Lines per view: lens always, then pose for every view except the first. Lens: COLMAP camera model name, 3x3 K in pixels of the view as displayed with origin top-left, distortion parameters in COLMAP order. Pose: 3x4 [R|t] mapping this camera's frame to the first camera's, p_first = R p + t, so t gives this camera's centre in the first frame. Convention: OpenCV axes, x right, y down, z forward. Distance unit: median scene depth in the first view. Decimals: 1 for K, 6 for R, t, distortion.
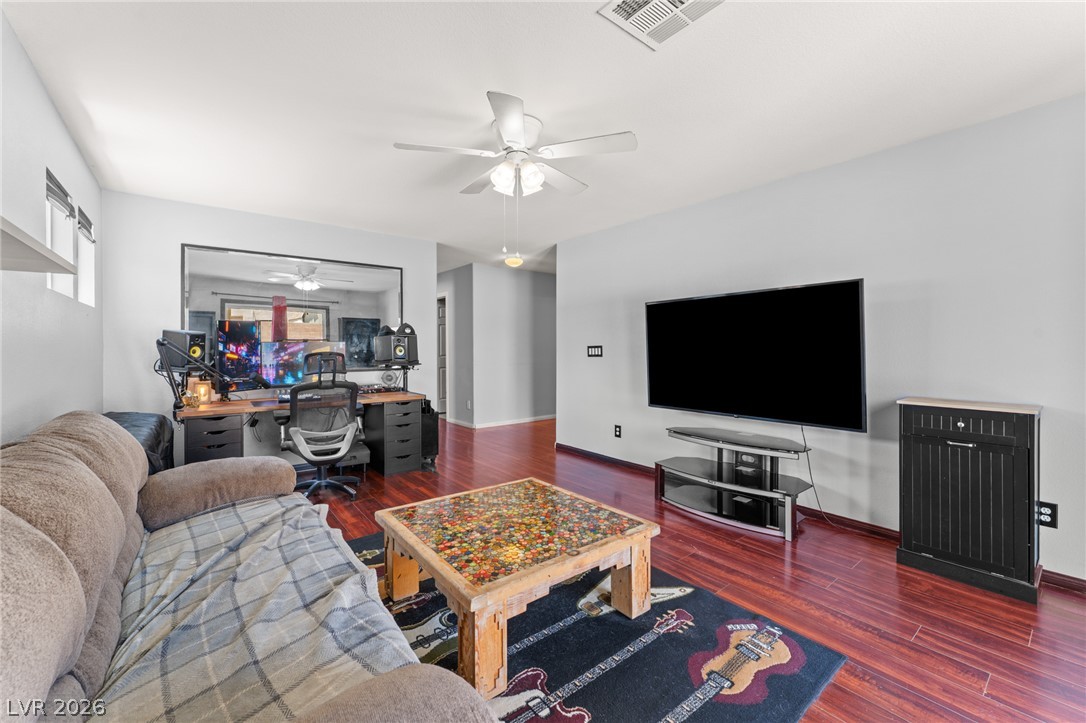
lens RADIAL K [[437.6, 0, 541.4], [0, 437.6, 352.9], [0, 0, 1]] dist [0.000248, 0.000177]
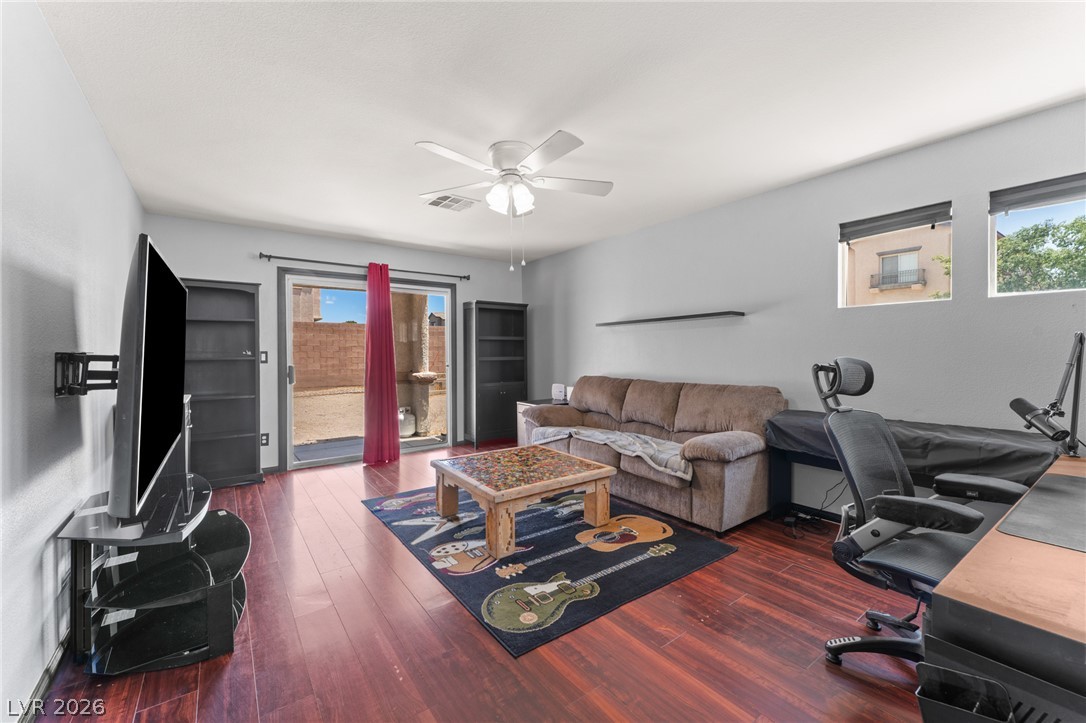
lens RADIAL K [[437.6, 0, 541.4], [0, 437.6, 352.9], [0, 0, 1]] dist [0.000248, 0.000177]
pose [[-0.999095, 0.001152, 0.042509, -0.185806], [0.001534, 0.999959, 0.008944, -0.021358], [-0.042496, 0.009001, -0.999056, 2.249095]]
